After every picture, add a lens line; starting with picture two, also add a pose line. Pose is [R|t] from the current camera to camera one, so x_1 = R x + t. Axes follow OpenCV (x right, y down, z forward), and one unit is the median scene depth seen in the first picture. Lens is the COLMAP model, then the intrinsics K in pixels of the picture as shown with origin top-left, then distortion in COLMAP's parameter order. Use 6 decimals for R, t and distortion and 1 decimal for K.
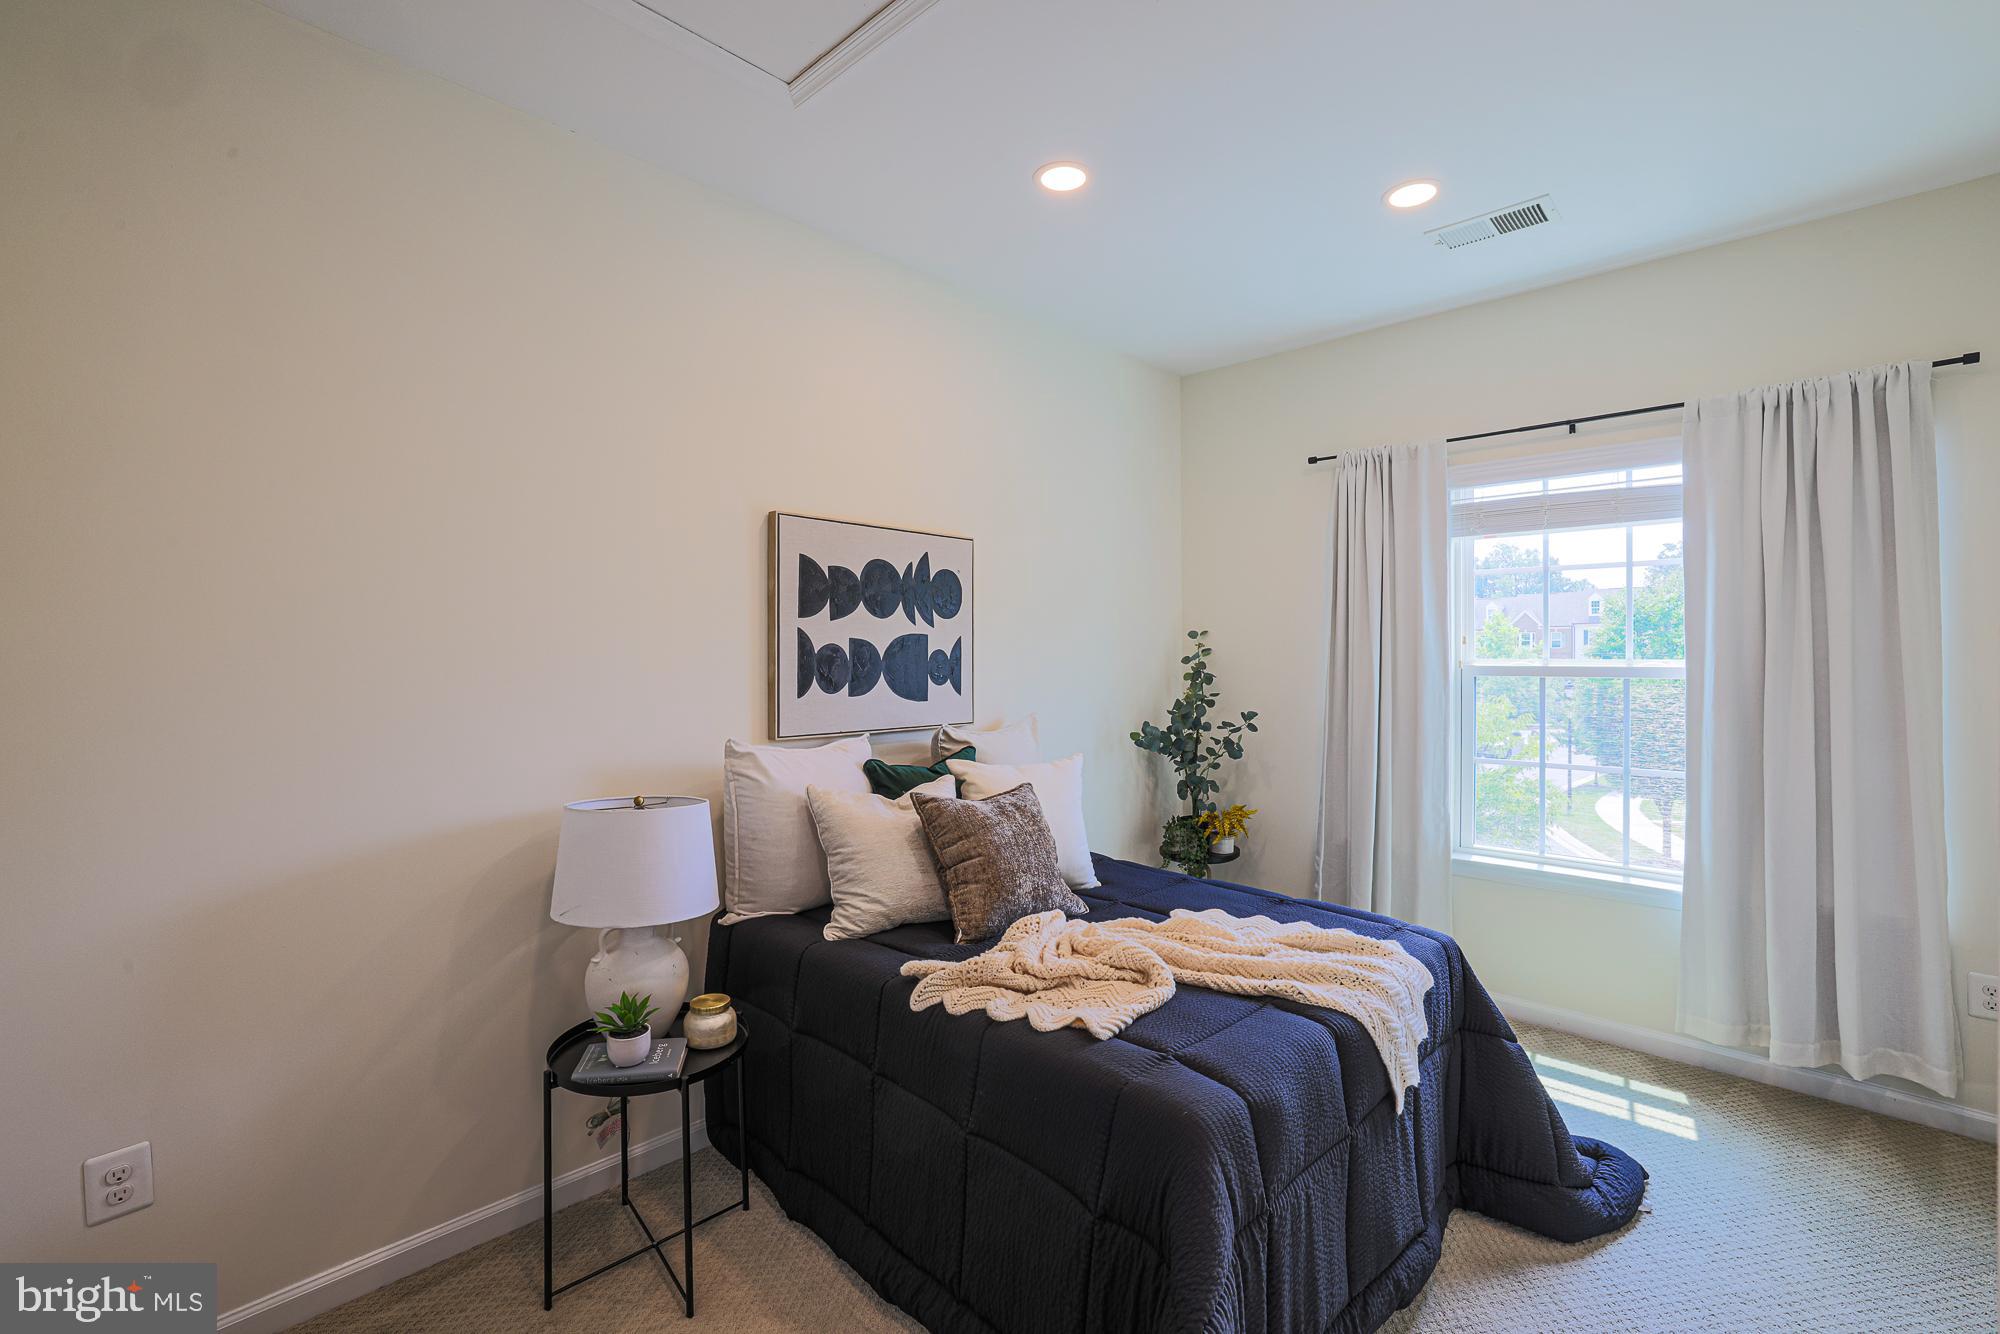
lens RADIAL K [[870.1, 0, 989.7], [0, 870.1, 657.5], [0, 0, 1]] dist [-0.045026, 0.016456]
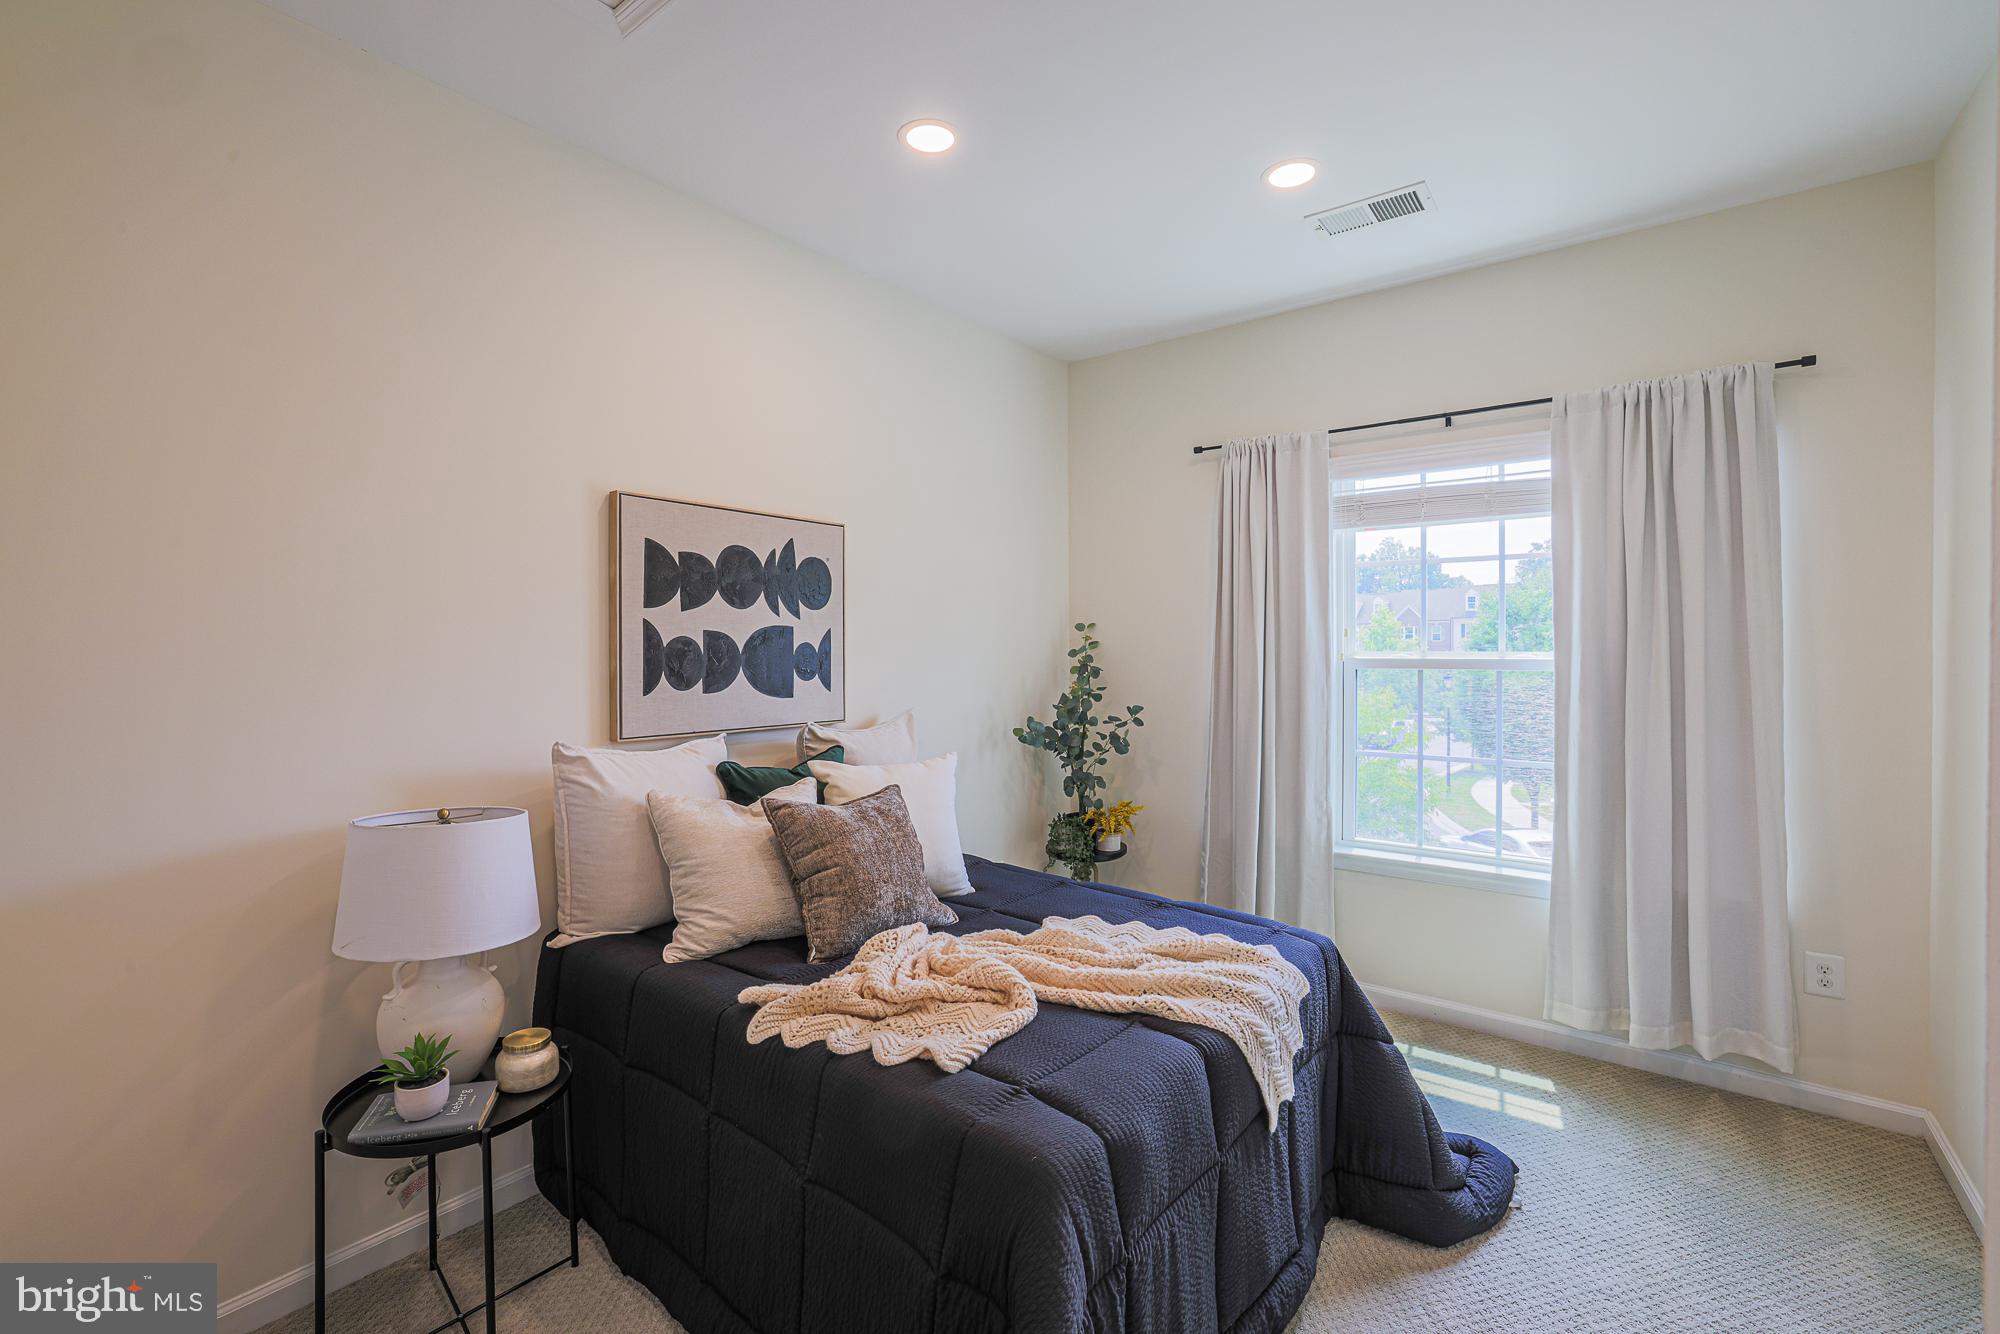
lens RADIAL K [[870.1, 0, 980.6], [0, 870.1, 653.7], [0, 0, 1]] dist [-0.045026, 0.016456]
pose [[0.995242, -0.002135, 0.097411, 0.043635], [0.001794, 0.999992, 0.003592, -0.000096], [-0.097418, -0.003401, 0.995238, 0.058144]]
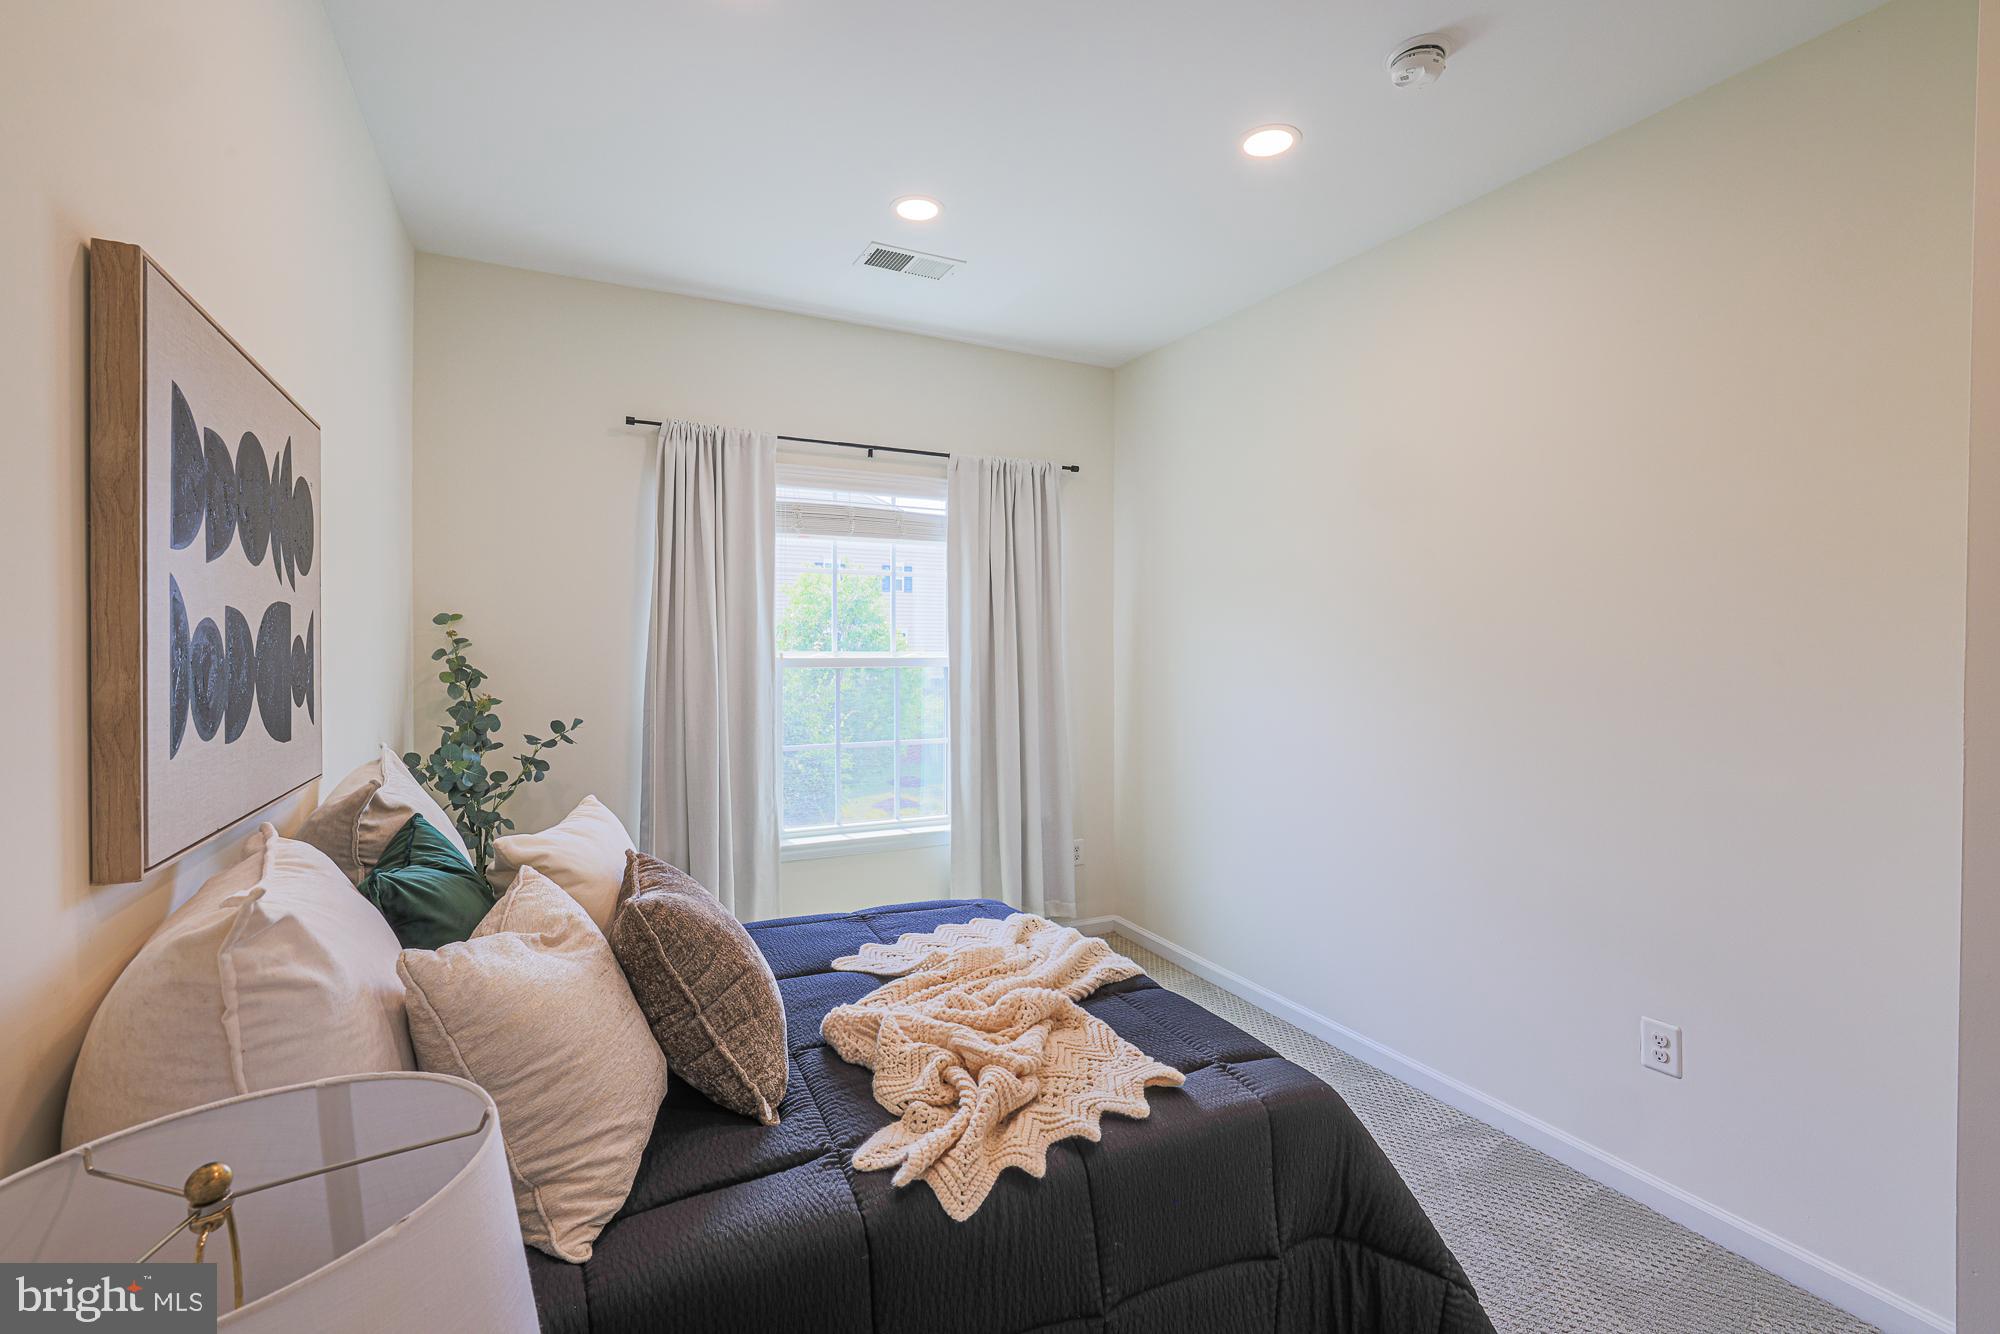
lens RADIAL K [[870.1, 0, 1003.2], [0, 870.1, 650.6], [0, 0, 1]] dist [-0.045026, 0.016456]
pose [[0.326024, -0.002271, 0.945359, -0.450450], [0.001169, 0.999997, 0.001999, -0.001223], [-0.945361, 0.000453, 0.326026, 0.528634]]
